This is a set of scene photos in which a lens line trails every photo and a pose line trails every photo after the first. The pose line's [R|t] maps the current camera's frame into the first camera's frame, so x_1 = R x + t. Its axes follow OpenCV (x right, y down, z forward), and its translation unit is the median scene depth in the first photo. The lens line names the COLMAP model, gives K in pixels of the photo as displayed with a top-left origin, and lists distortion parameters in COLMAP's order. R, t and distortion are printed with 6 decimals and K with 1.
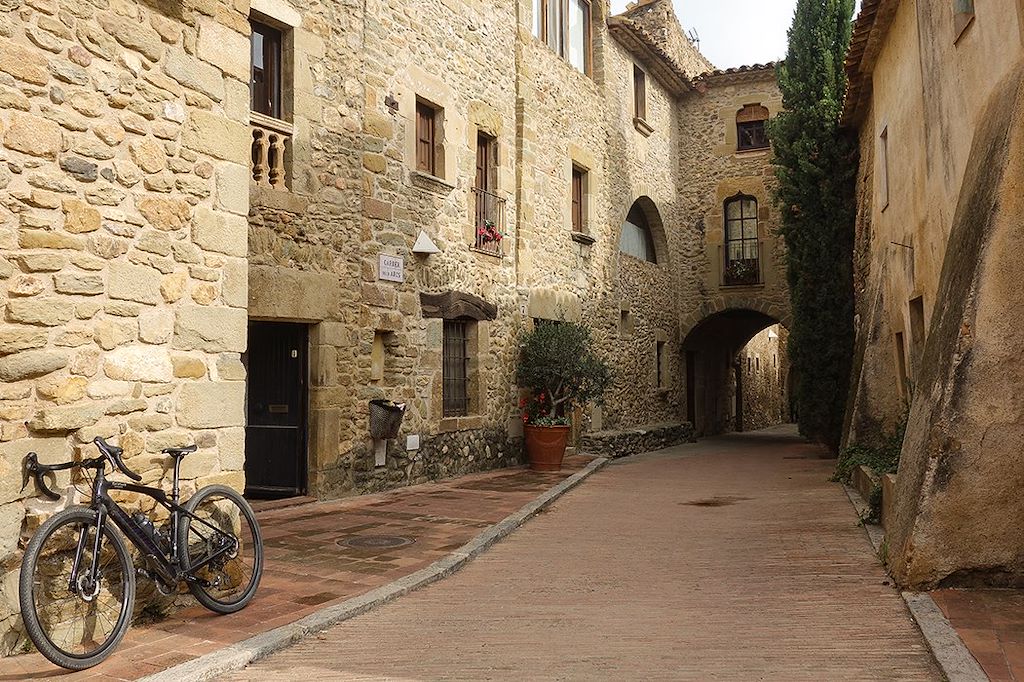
lens RADIAL K [[922.1, 0, 512.3], [0, 922.1, 311.3], [0, 0, 1]] dist [-0.009303, 0.003666]
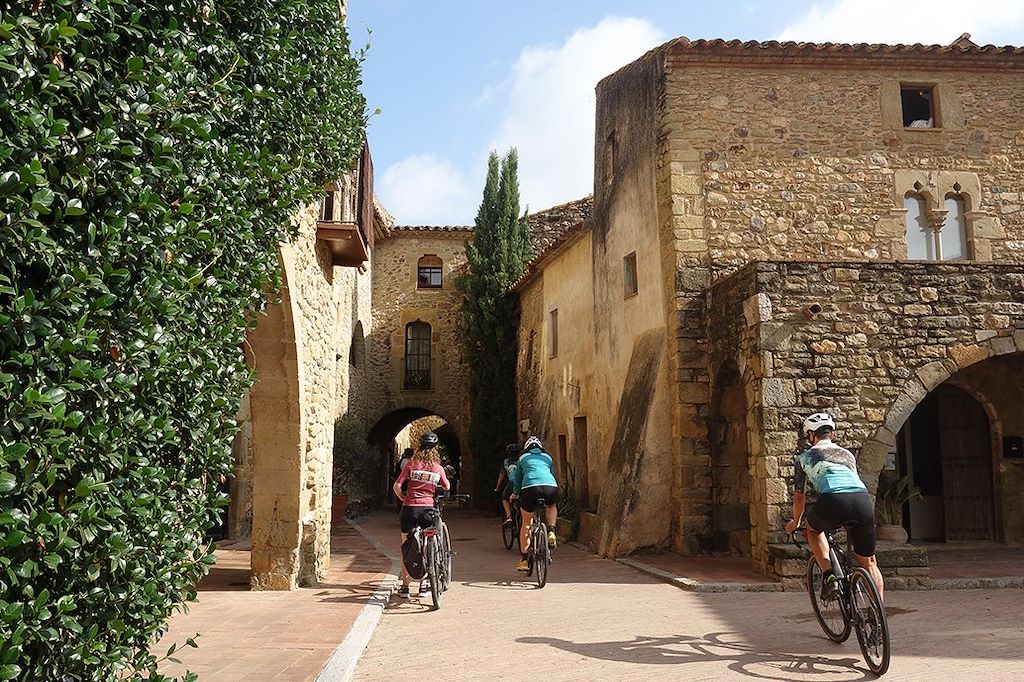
lens RADIAL K [[922.1, 0, 512.3], [0, 922.1, 311.3], [0, 0, 1]] dist [-0.009303, 0.003666]
pose [[0.893291, 0.080964, 0.442127, -0.299910], [-0.042708, 0.994482, -0.095823, -0.025839], [-0.447445, 0.066716, 0.891819, -0.333414]]
